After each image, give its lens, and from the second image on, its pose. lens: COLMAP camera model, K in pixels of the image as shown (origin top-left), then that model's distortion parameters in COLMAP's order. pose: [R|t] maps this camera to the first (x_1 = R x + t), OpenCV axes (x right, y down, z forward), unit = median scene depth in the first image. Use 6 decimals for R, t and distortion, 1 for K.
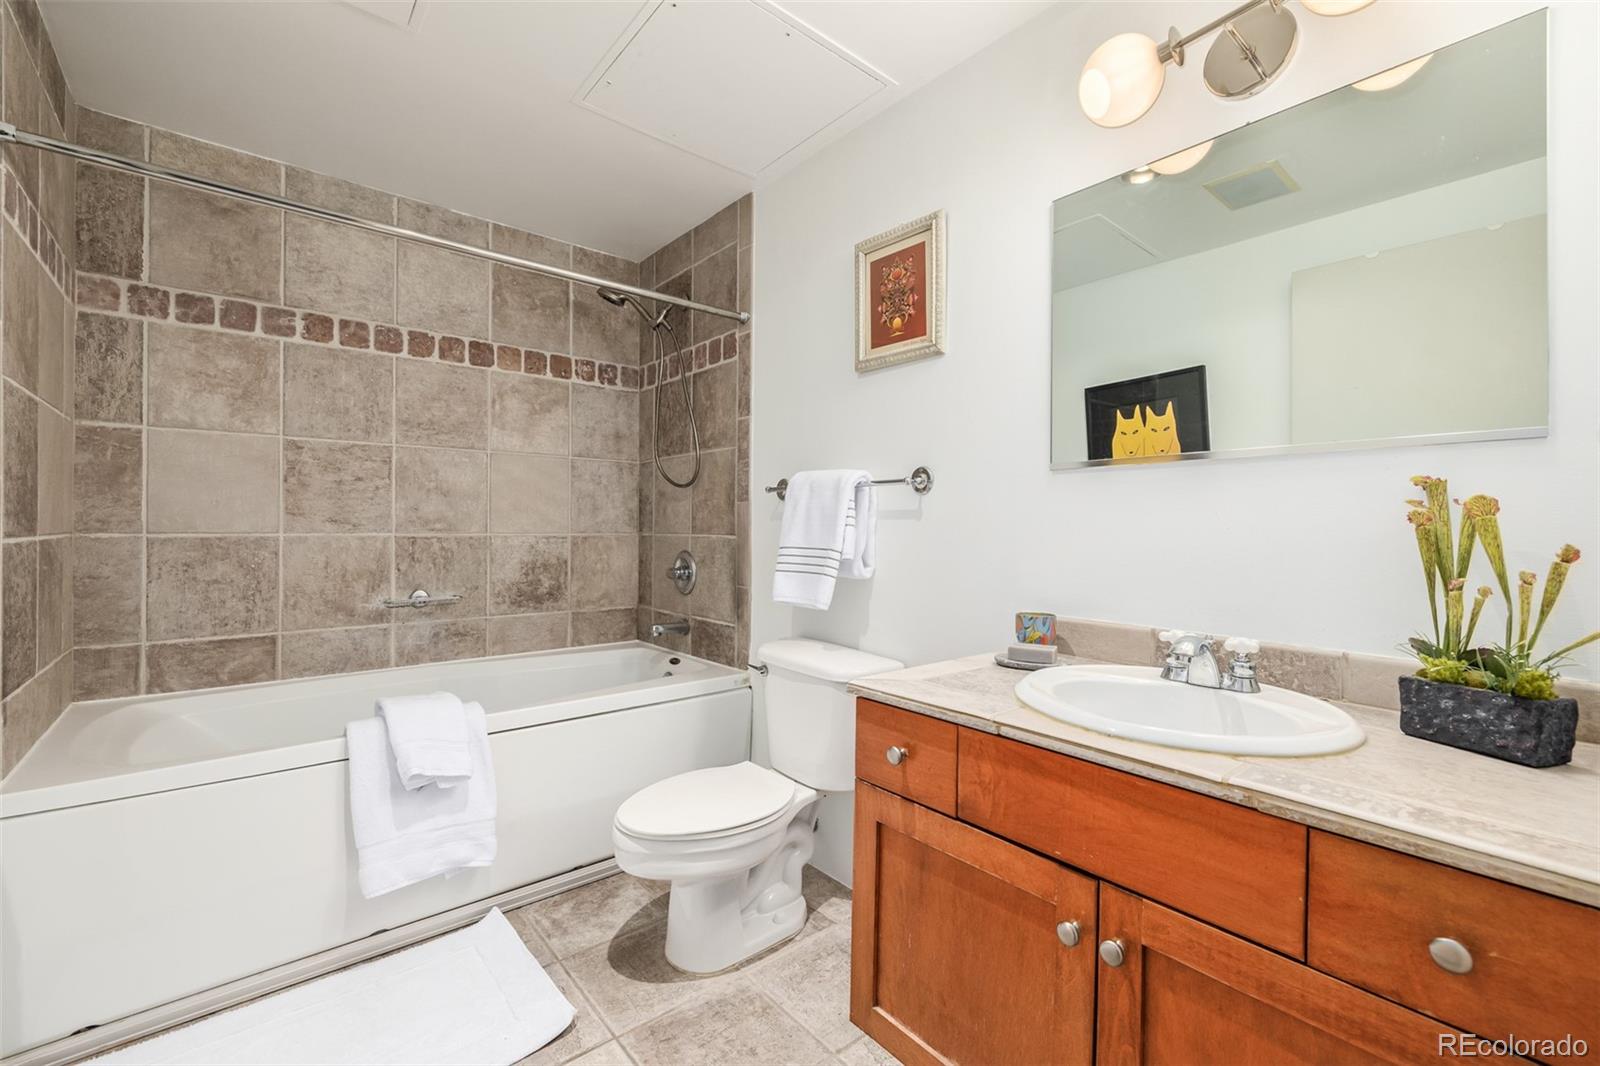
lens RADIAL K [[673.8, 0, 803.1], [0, 673.8, 528.9], [0, 0, 1]] dist [0.000689, -0.000160]
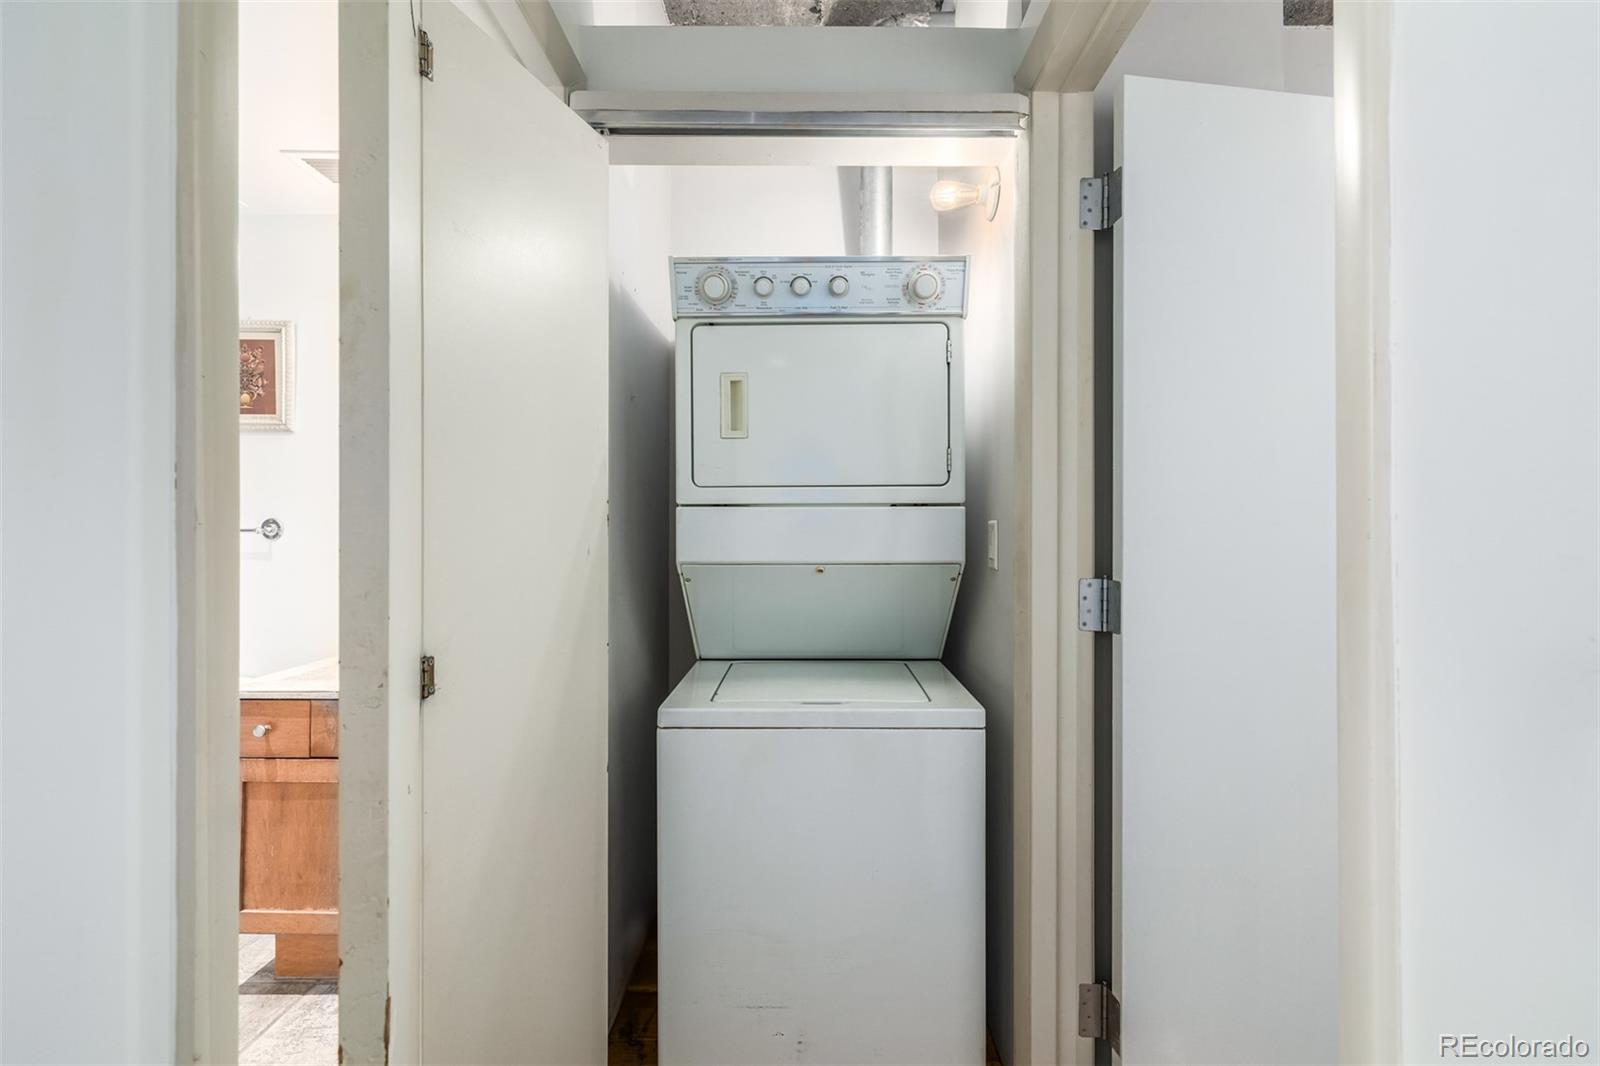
lens RADIAL K [[673.8, 0, 803.1], [0, 673.8, 528.9], [0, 0, 1]] dist [0.000689, -0.000160]
pose [[0.644221, -0.002125, 0.764836, -0.225488], [0.001469, 0.999998, 0.001541, -0.112896], [-0.764838, 0.000131, 0.644223, -0.871031]]
